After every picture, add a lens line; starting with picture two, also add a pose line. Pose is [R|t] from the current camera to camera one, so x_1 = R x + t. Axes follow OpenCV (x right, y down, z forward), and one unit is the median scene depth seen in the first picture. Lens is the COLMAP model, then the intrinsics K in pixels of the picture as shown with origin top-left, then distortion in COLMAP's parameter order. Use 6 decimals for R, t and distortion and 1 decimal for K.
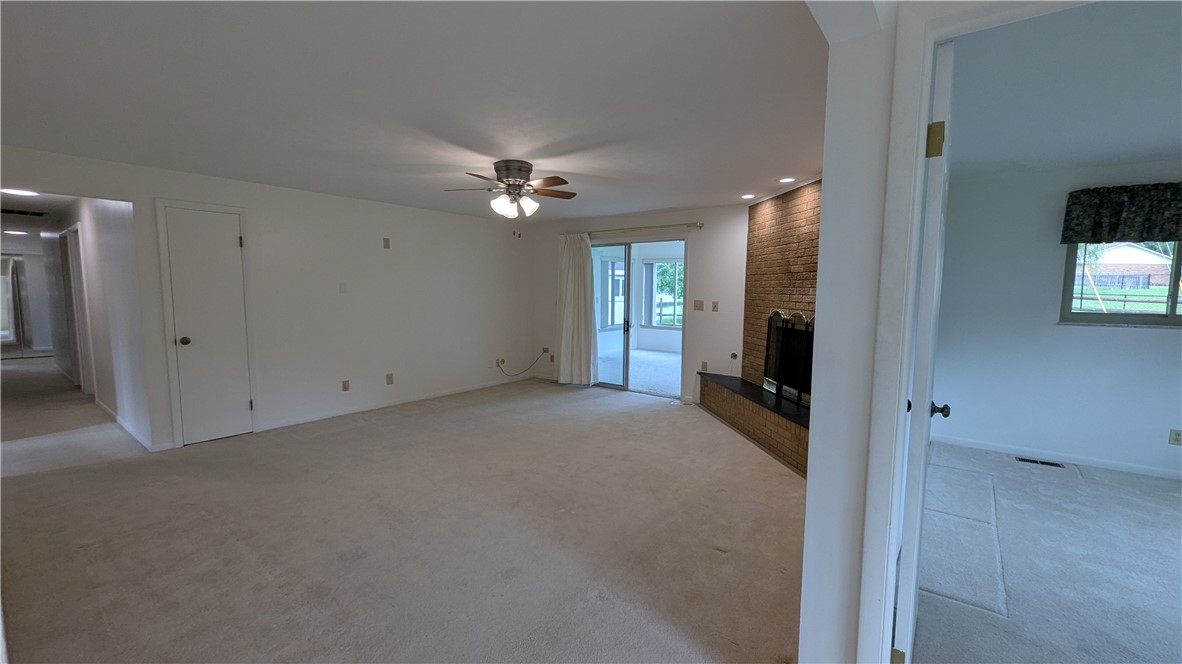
lens RADIAL K [[486.5, 0, 591.5], [0, 486.5, 332.6], [0, 0, 1]] dist [0.000097, -0.000211]
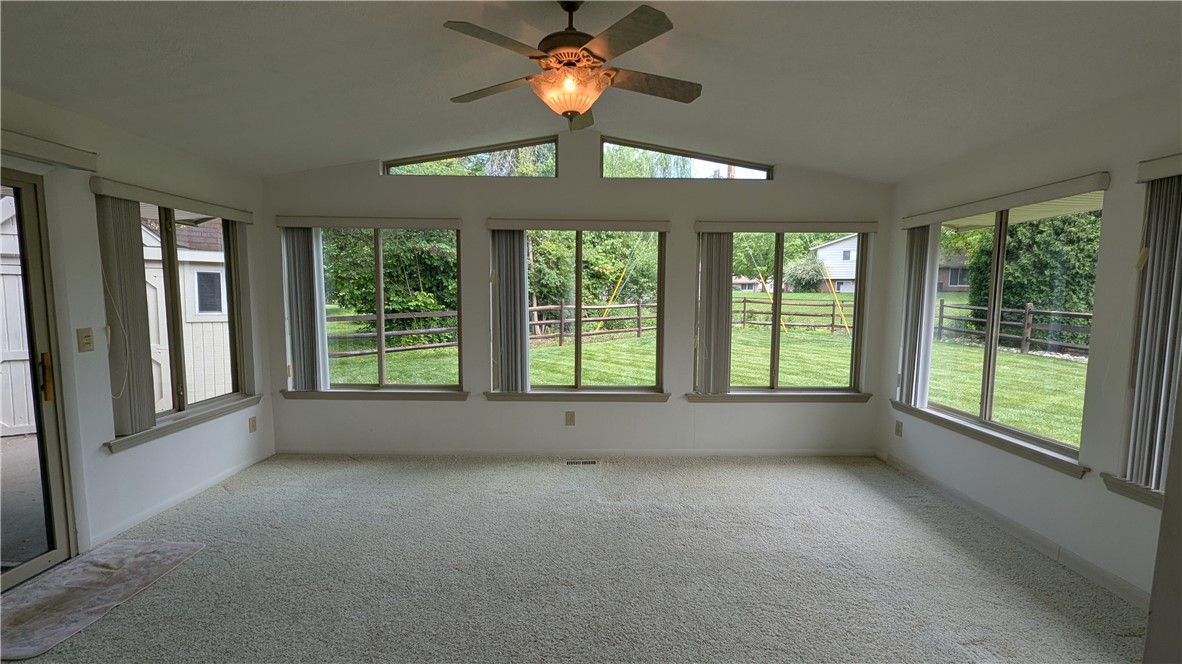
lens RADIAL K [[486.5, 0, 596.2], [0, 486.5, 334.1], [0, 0, 1]] dist [0.000097, -0.000211]
pose [[0.792577, -0.050660, 0.607663, 0.068036], [0.055588, 0.998396, 0.010732, -0.050934], [-0.607232, 0.025273, 0.794122, 0.562448]]
